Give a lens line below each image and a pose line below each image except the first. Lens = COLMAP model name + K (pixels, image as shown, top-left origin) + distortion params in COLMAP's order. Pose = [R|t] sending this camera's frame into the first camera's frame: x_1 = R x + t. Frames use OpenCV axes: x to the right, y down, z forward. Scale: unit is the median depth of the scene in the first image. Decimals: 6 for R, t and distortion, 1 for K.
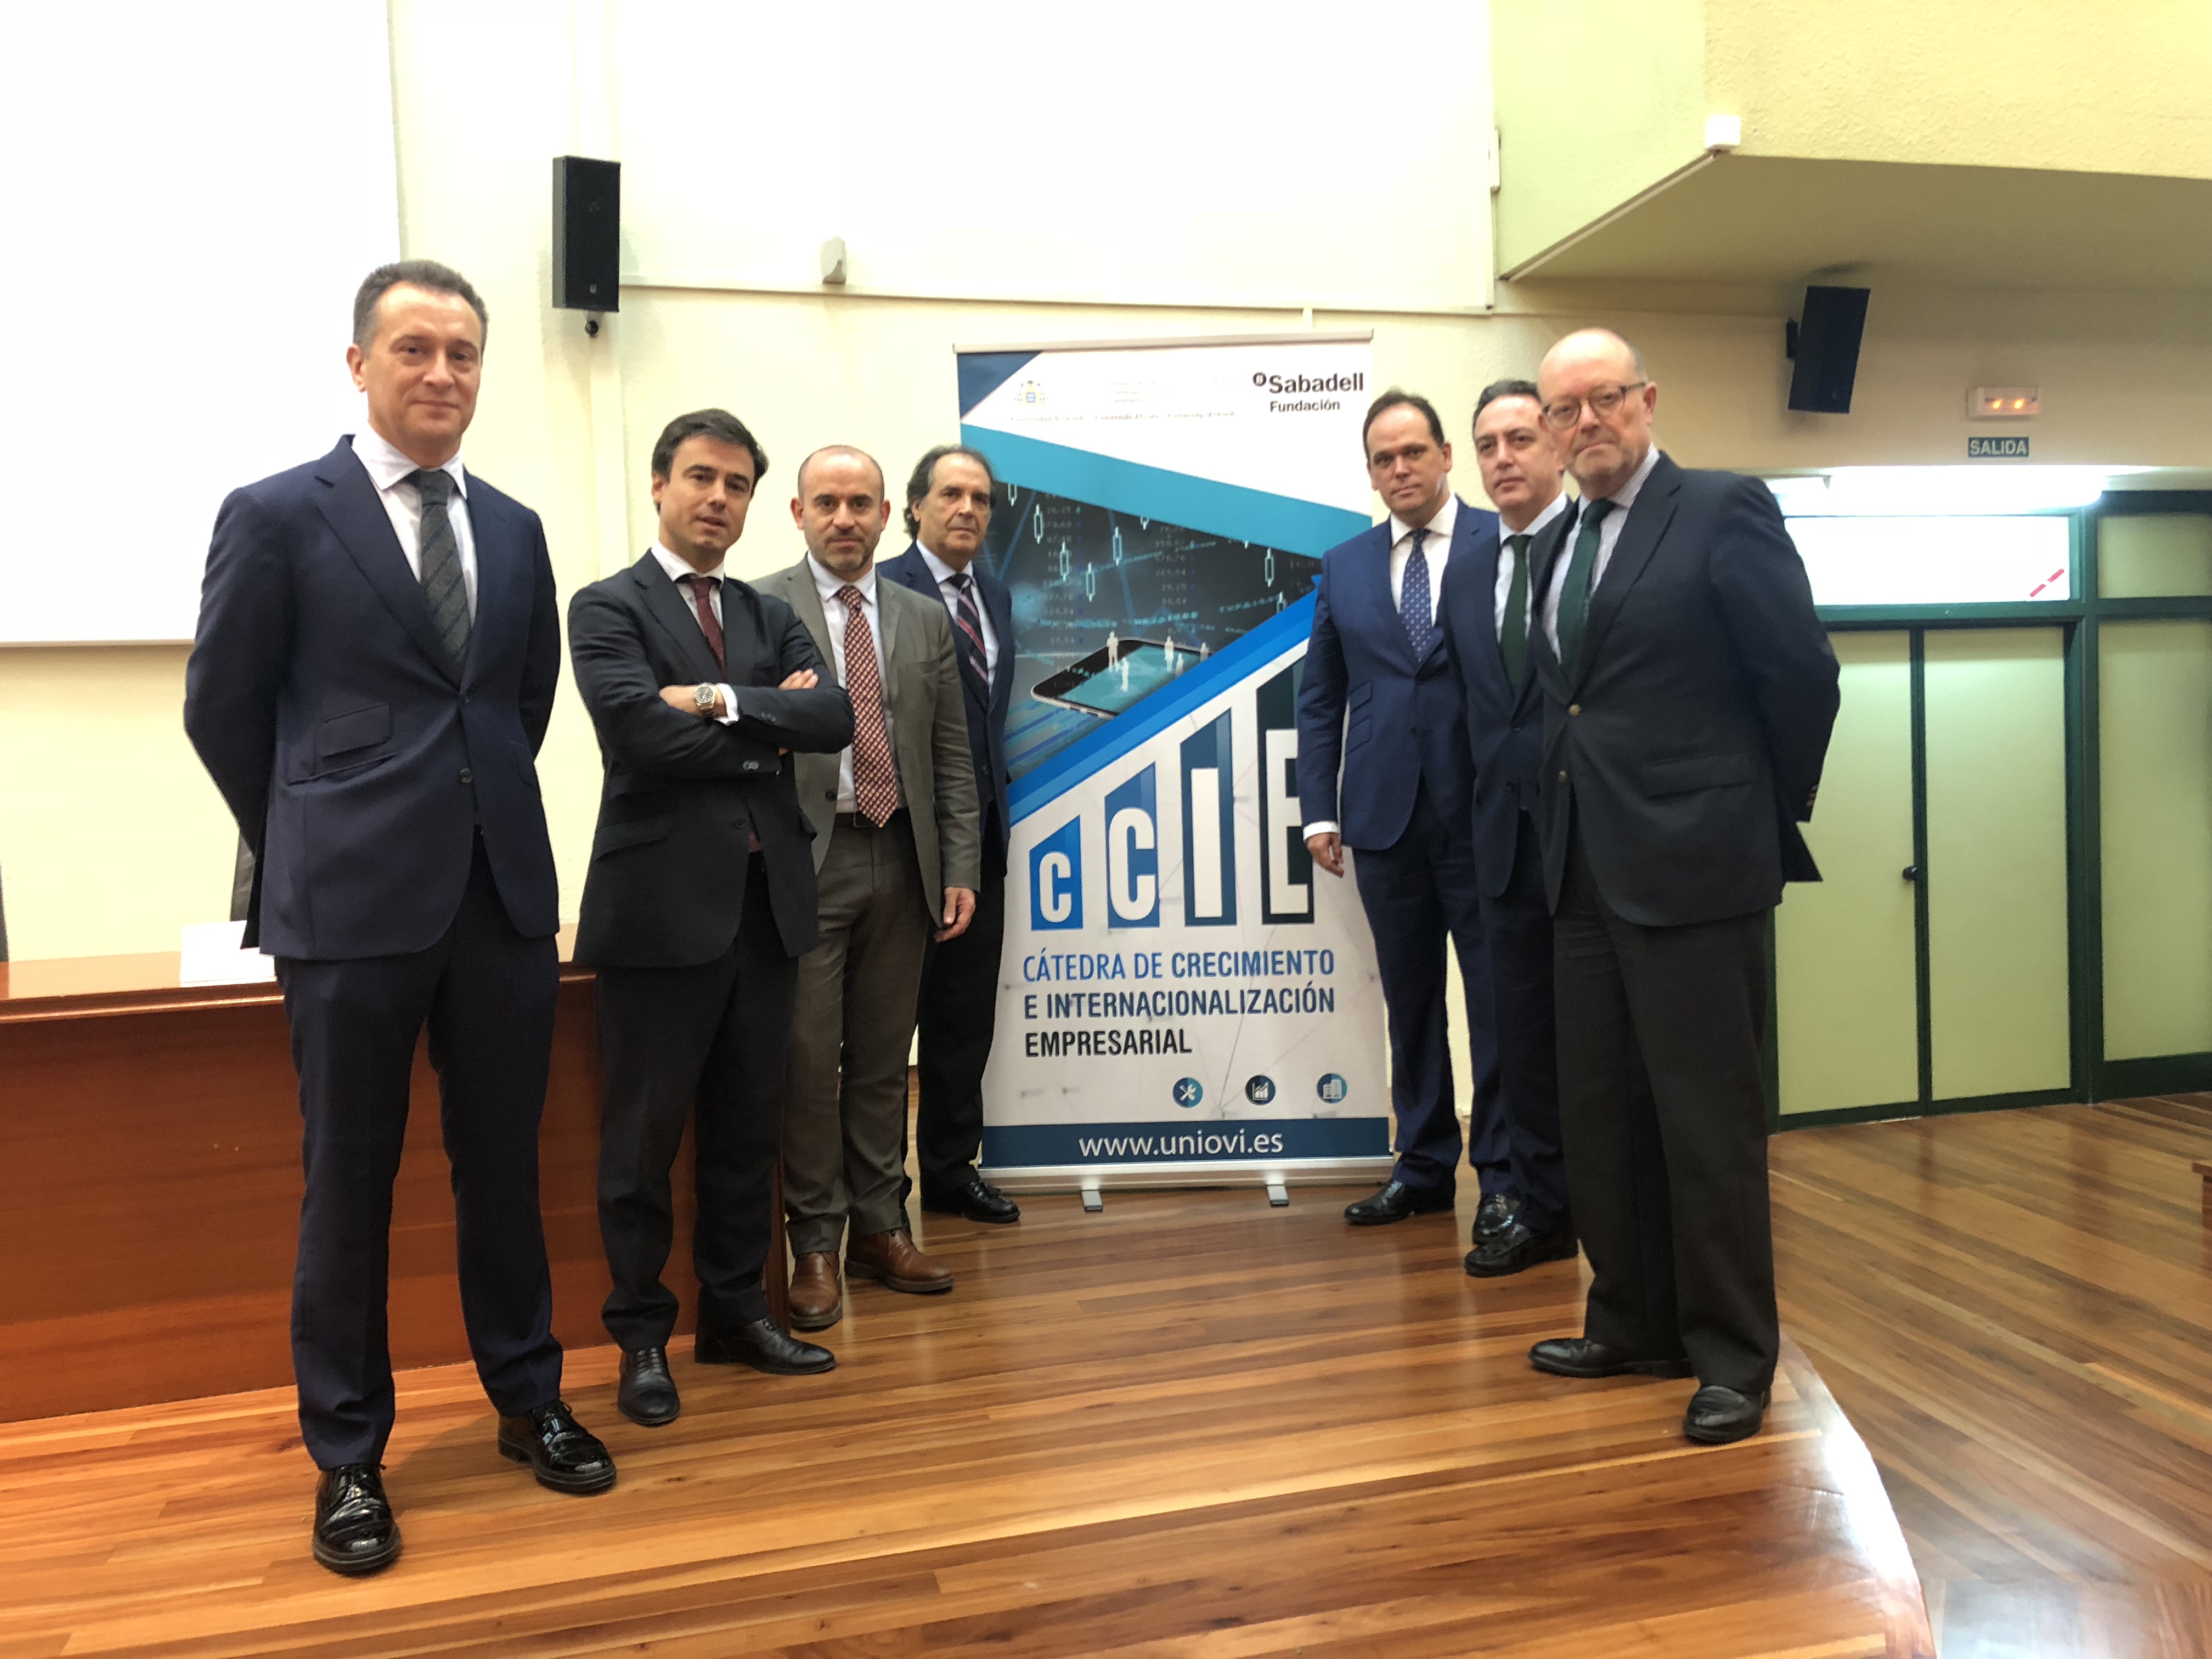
lens RADIAL K [[1810.9, 0, 1098.8], [0, 1810.9, 821.4], [0, 0, 1]] dist [0.028929, -0.017535]
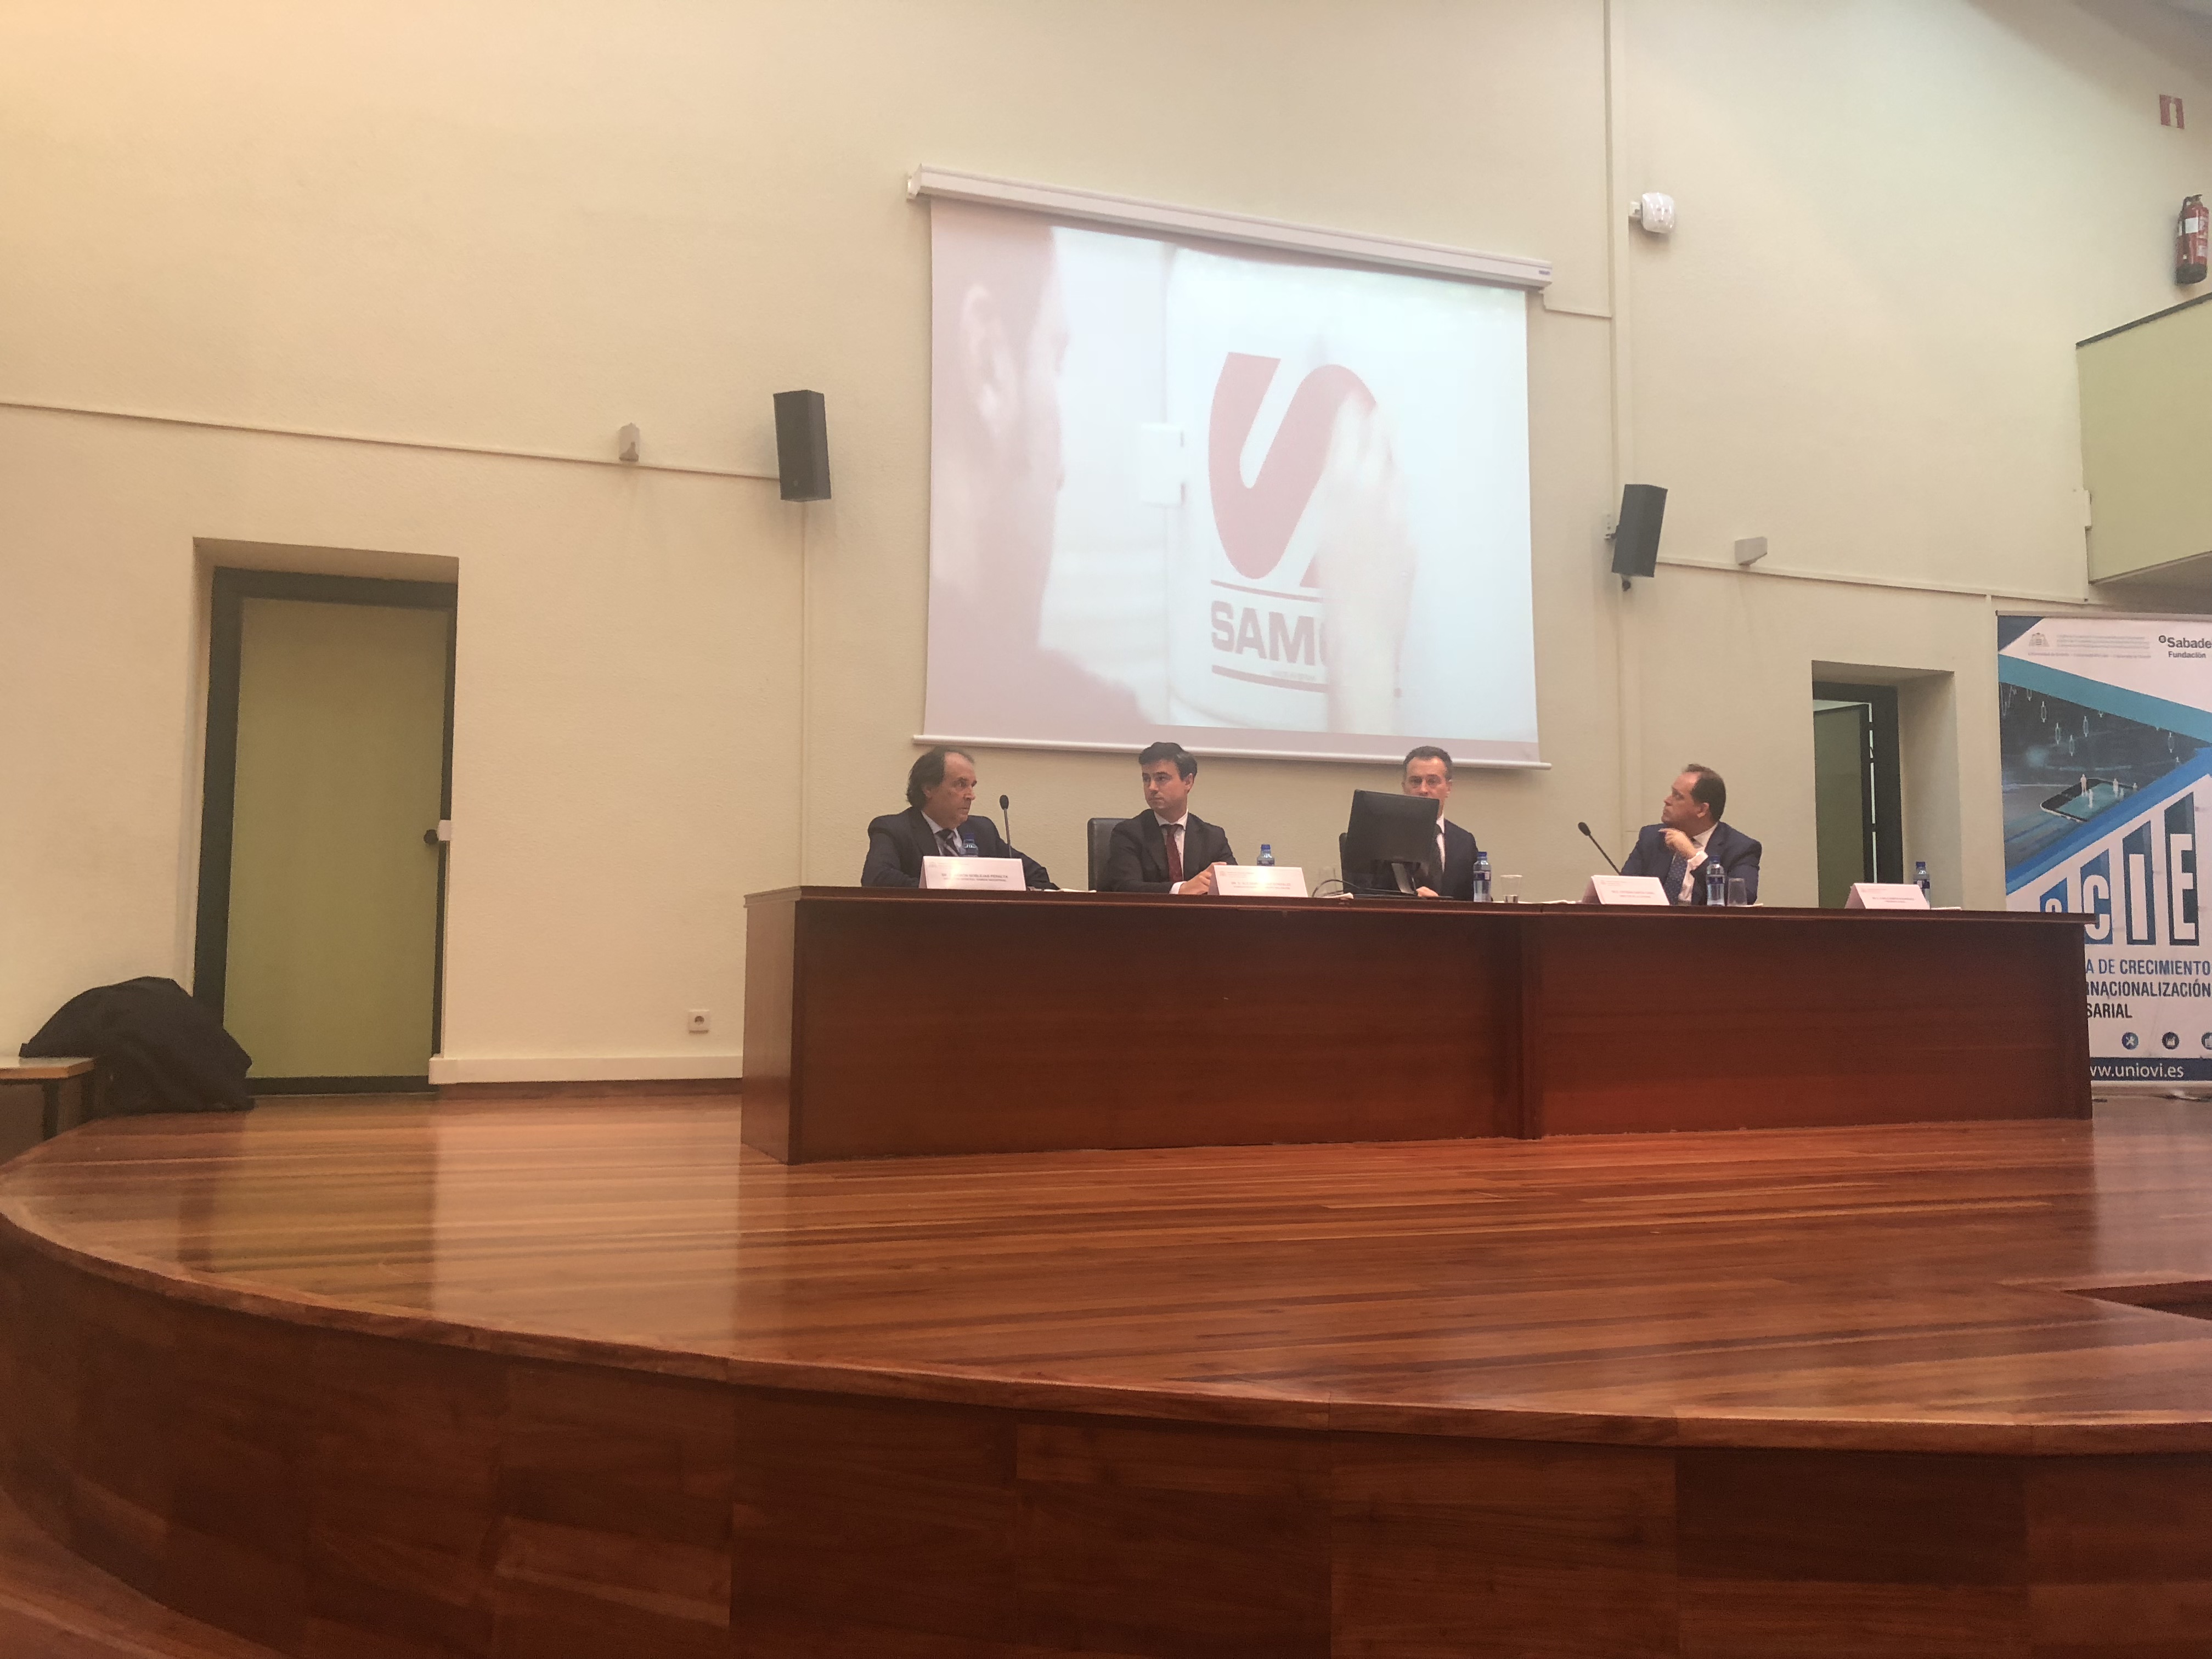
lens RADIAL K [[1810.9, 0, 1101.8], [0, 1810.9, 818.1], [0, 0, 1]] dist [0.028929, -0.017535]
pose [[0.994535, 0.045237, 0.094093, -1.100802], [-0.032632, 0.990788, -0.131429, 0.200370], [-0.099172, 0.127640, 0.986850, -0.644984]]
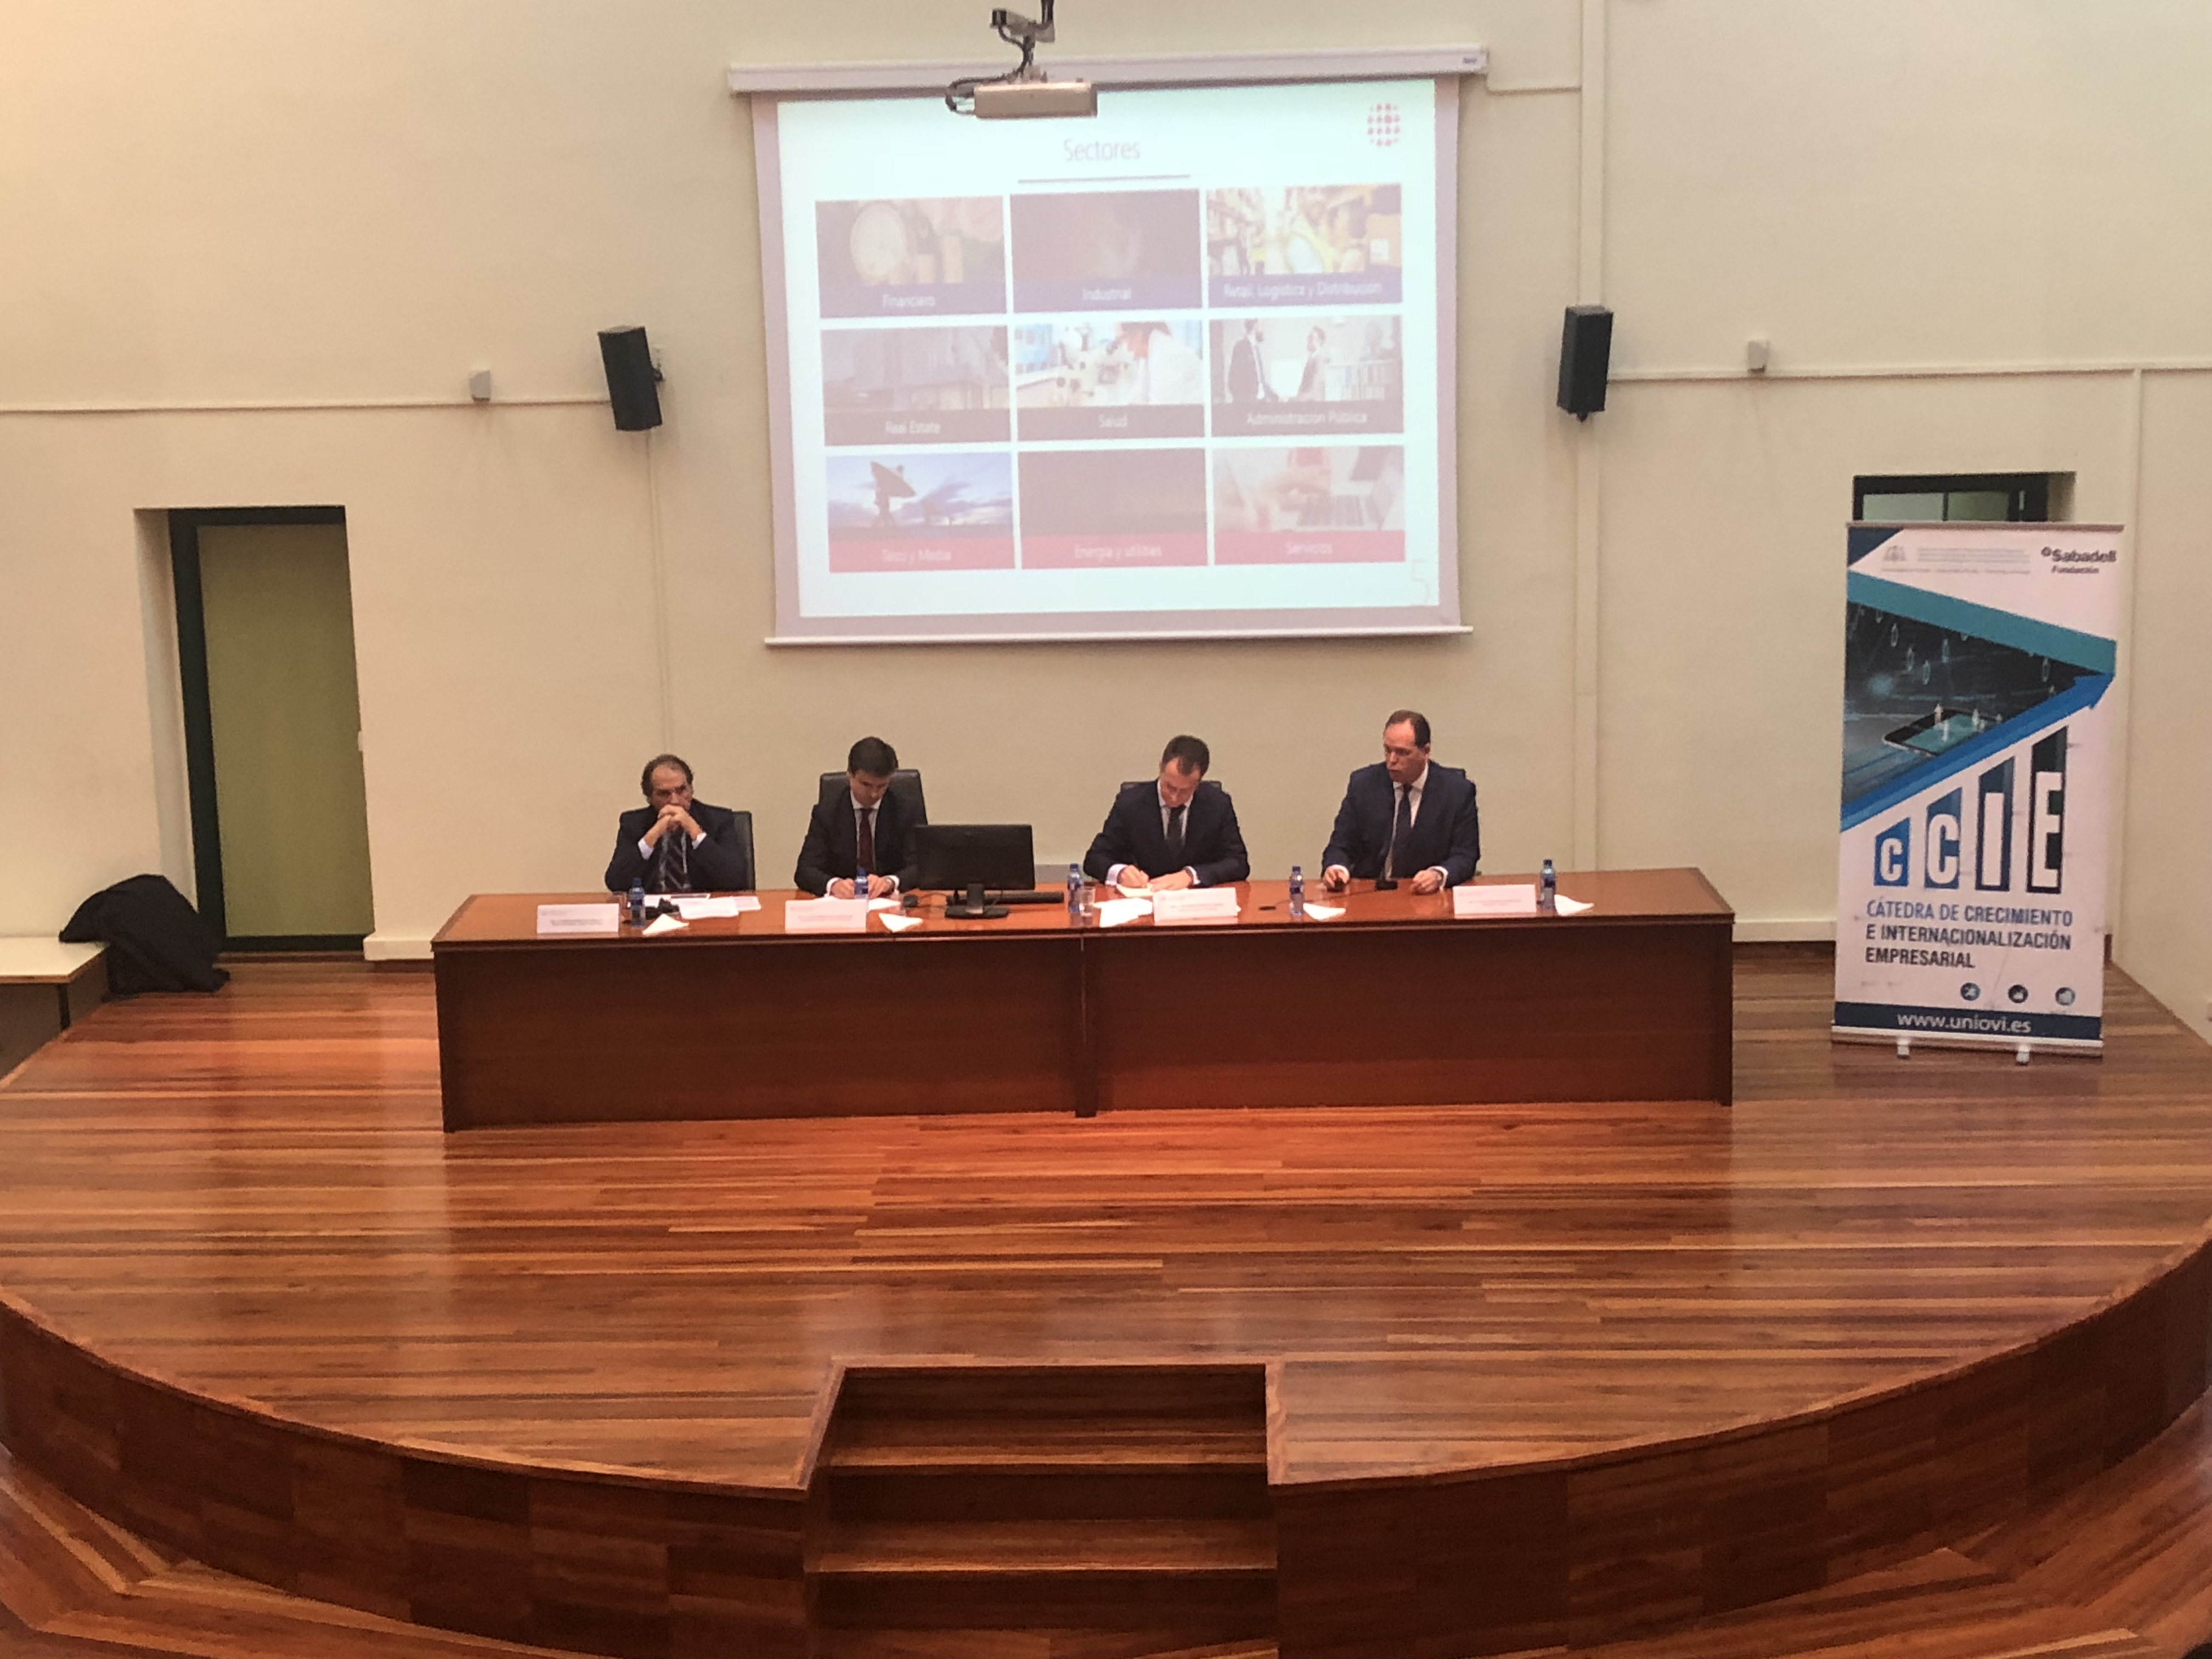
lens RADIAL K [[3231.1, 0, 1085.2], [0, 3231.1, 816.8], [0, 0, 1]] dist [0.080664, 0.000000]
pose [[0.959521, 0.064416, -0.274172, 0.076557], [-0.022483, 0.987905, 0.153425, -0.425561], [0.280739, -0.141050, 0.949363, -1.919854]]
